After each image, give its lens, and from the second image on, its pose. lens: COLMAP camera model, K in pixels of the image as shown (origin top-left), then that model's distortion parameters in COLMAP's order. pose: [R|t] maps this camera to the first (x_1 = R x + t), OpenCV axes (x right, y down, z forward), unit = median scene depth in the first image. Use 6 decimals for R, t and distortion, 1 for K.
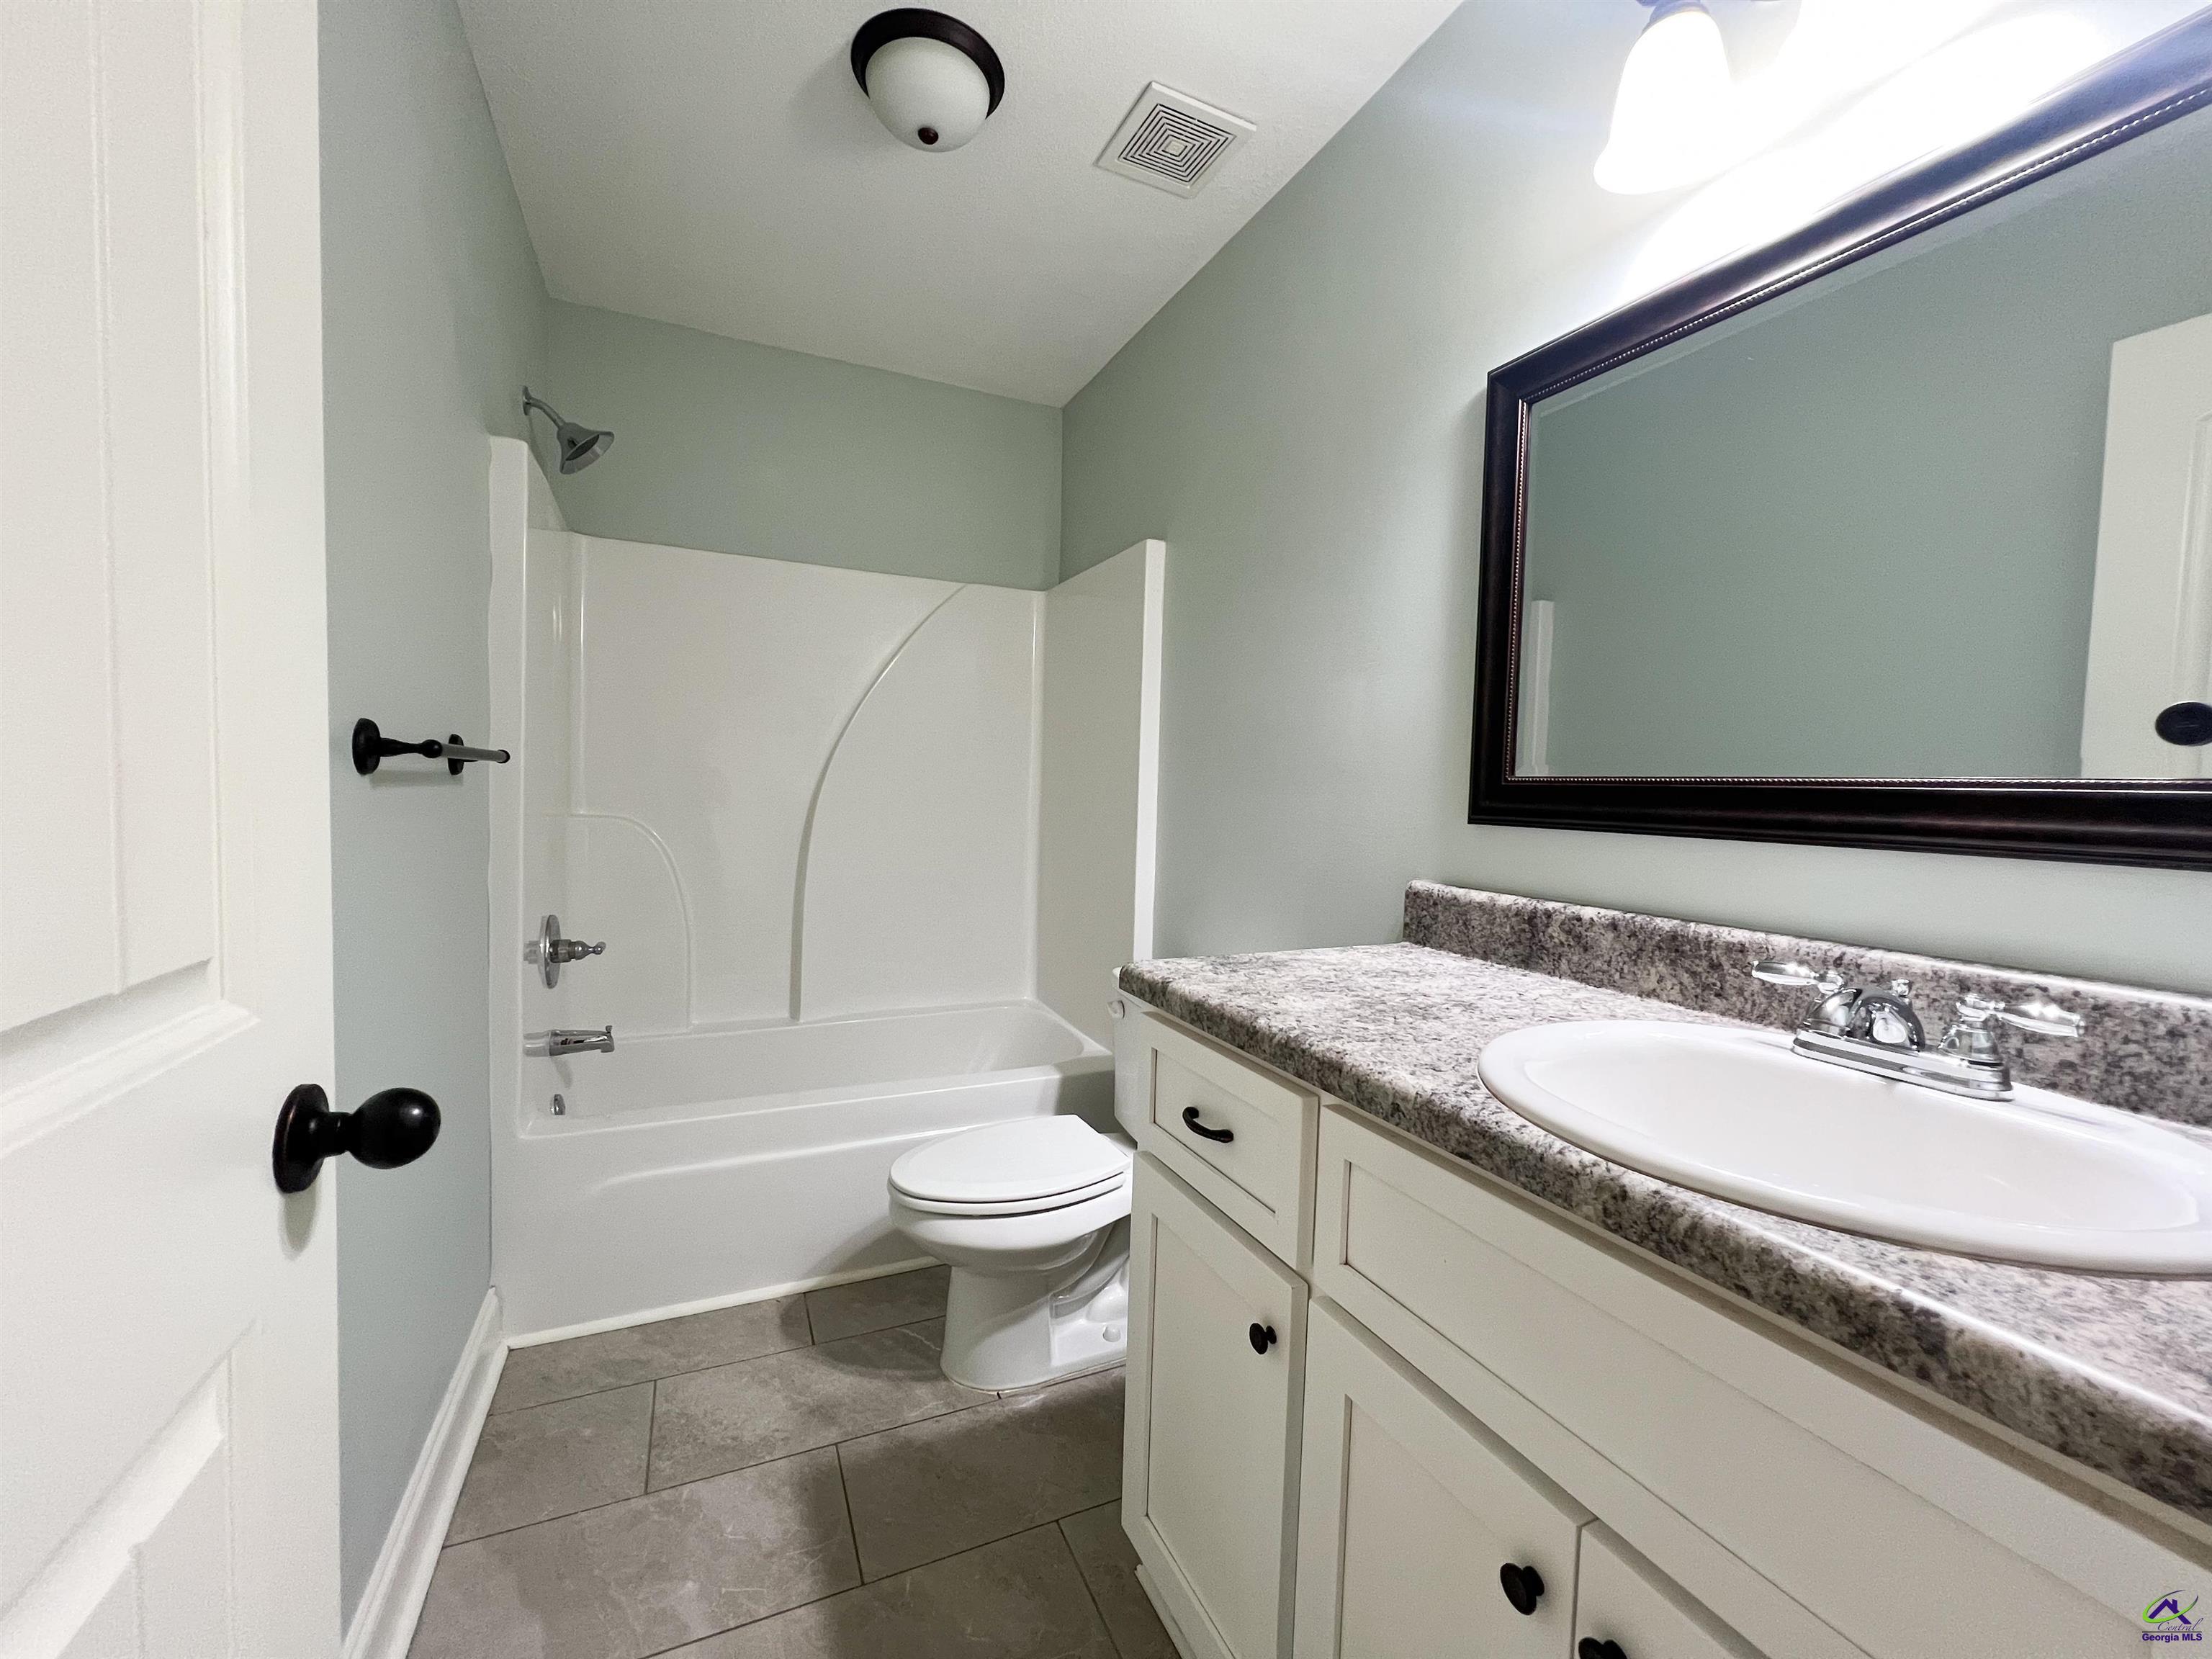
lens RADIAL K [[883.5, 0, 1092.5], [0, 883.5, 816.6], [0, 0, 1]] dist [0.000991, 0.000215]
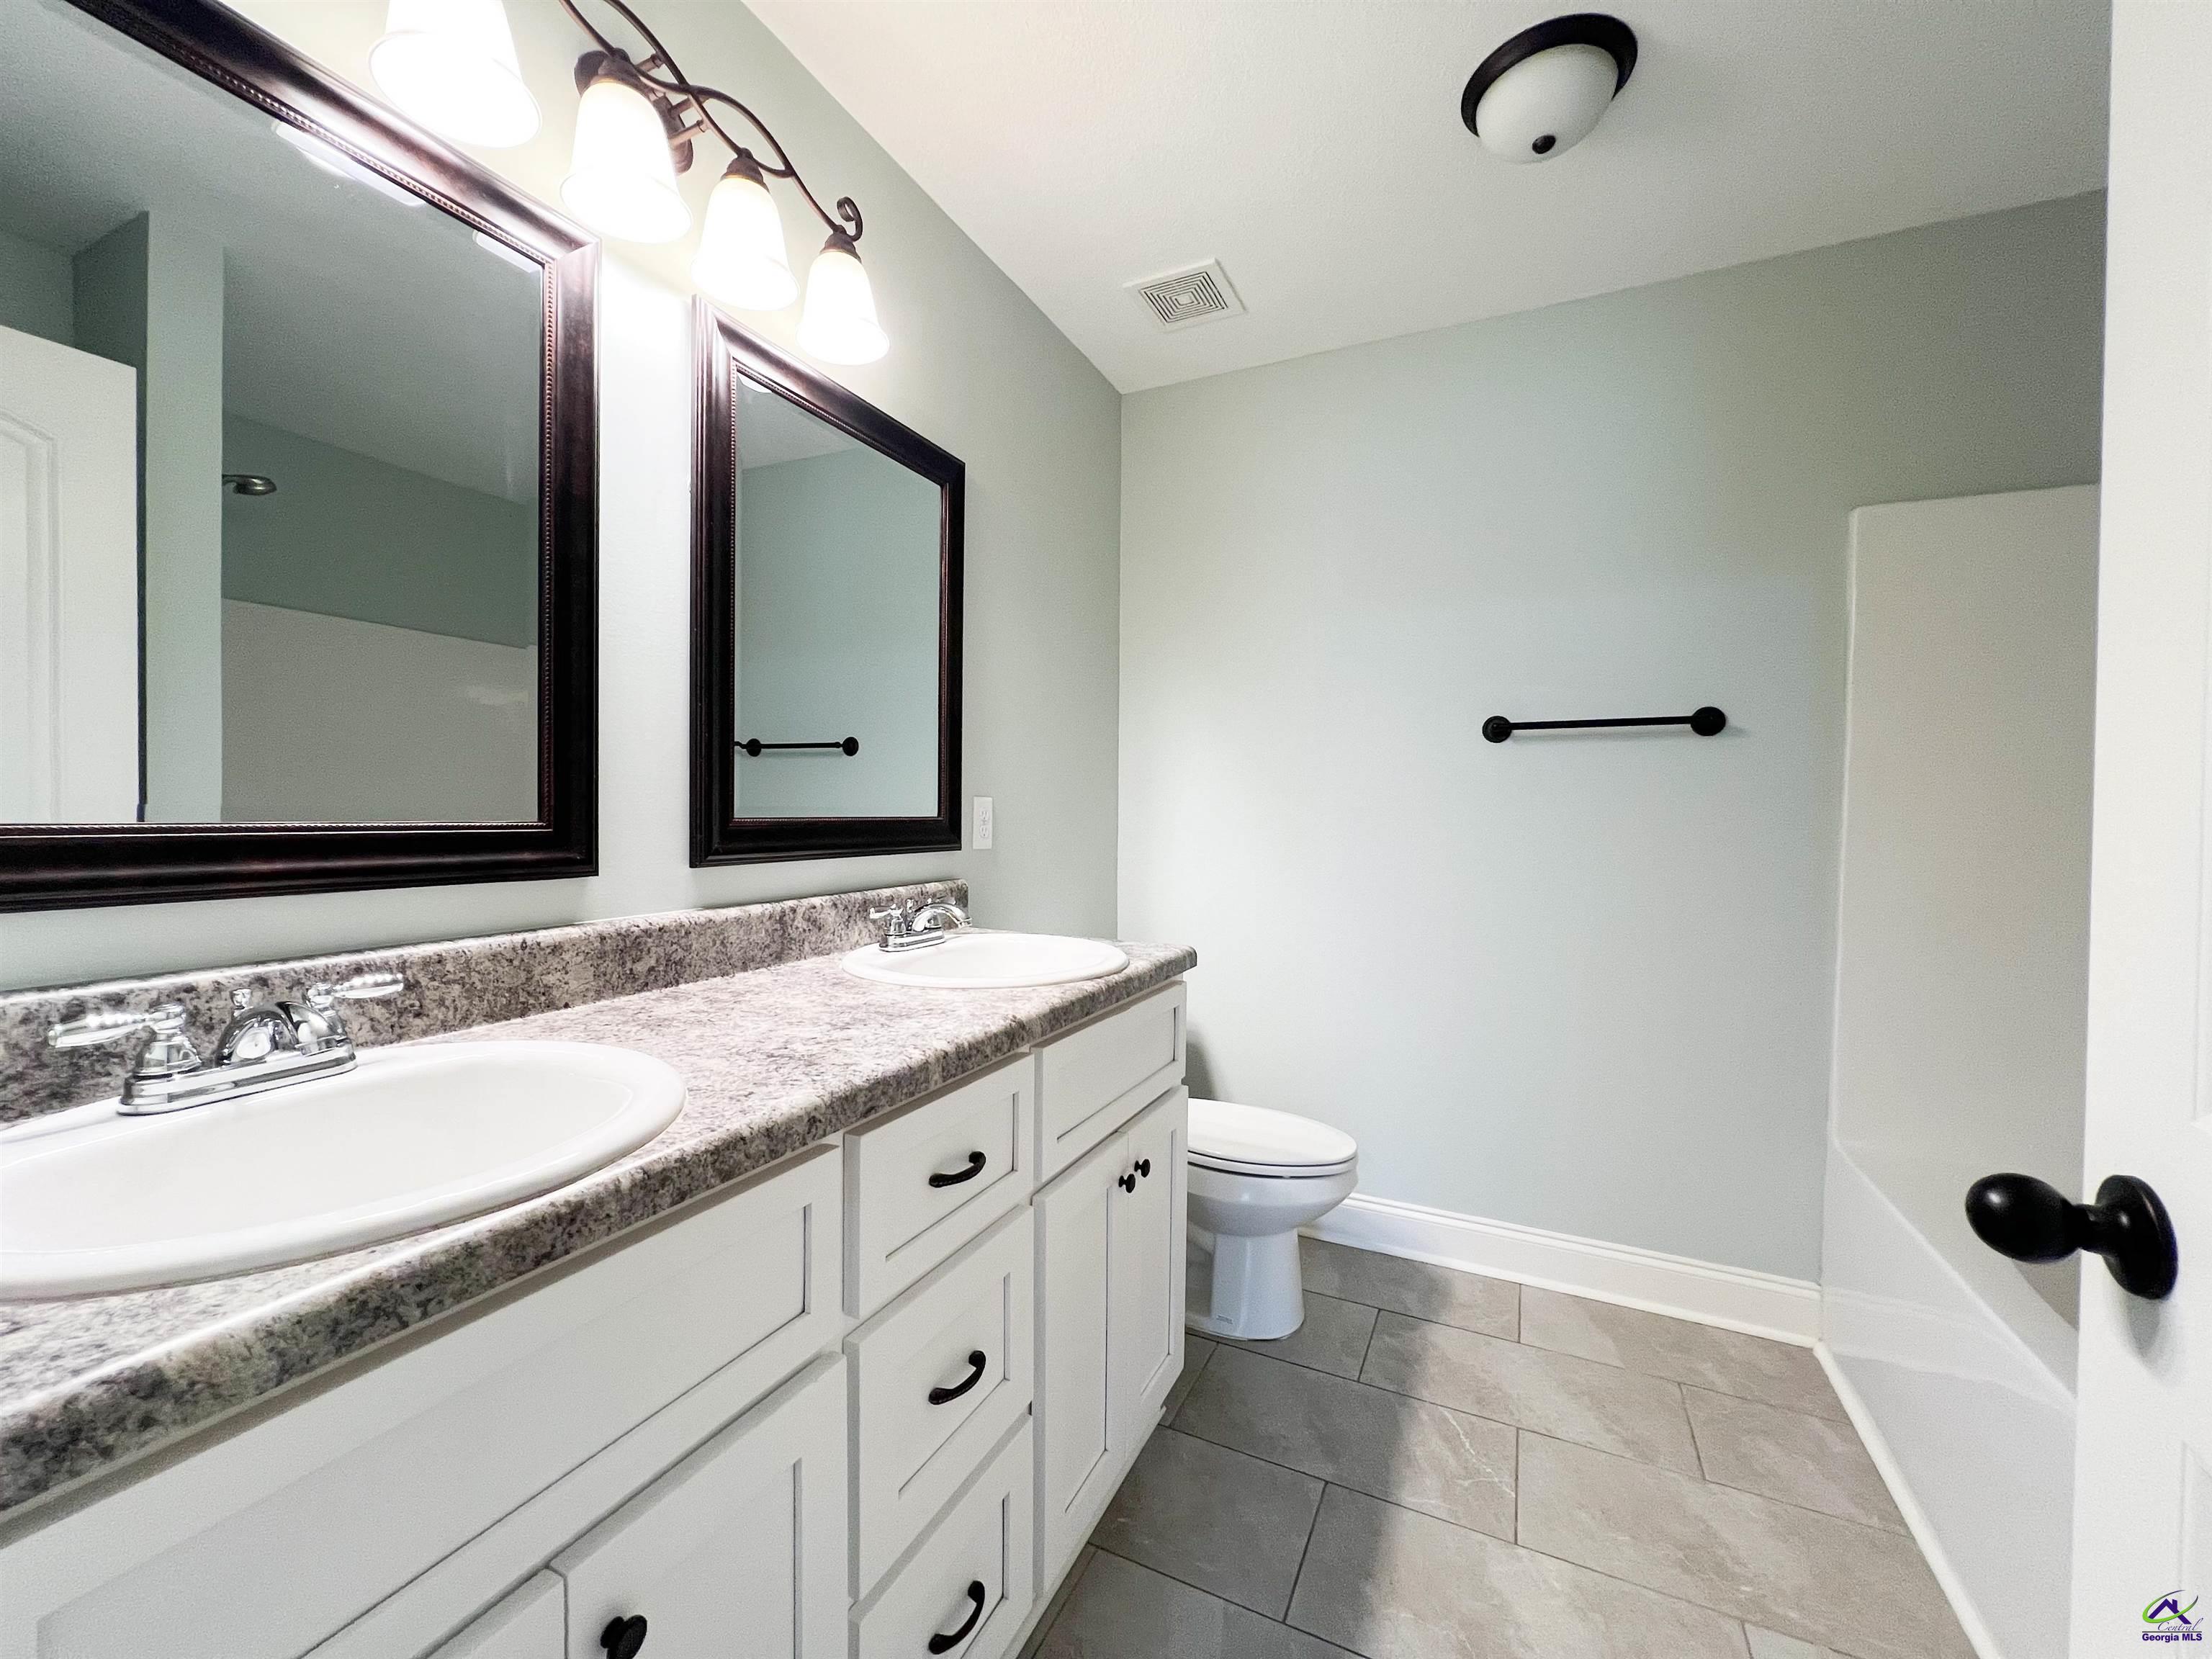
lens RADIAL K [[883.5, 0, 1049.2], [0, 883.5, 831.1], [0, 0, 1]] dist [0.000991, 0.000215]
pose [[-0.592208, -0.042534, 0.804662, -0.495143], [0.014440, 0.997885, 0.063375, -0.051471], [-0.805656, 0.049150, -0.590341, 1.089099]]
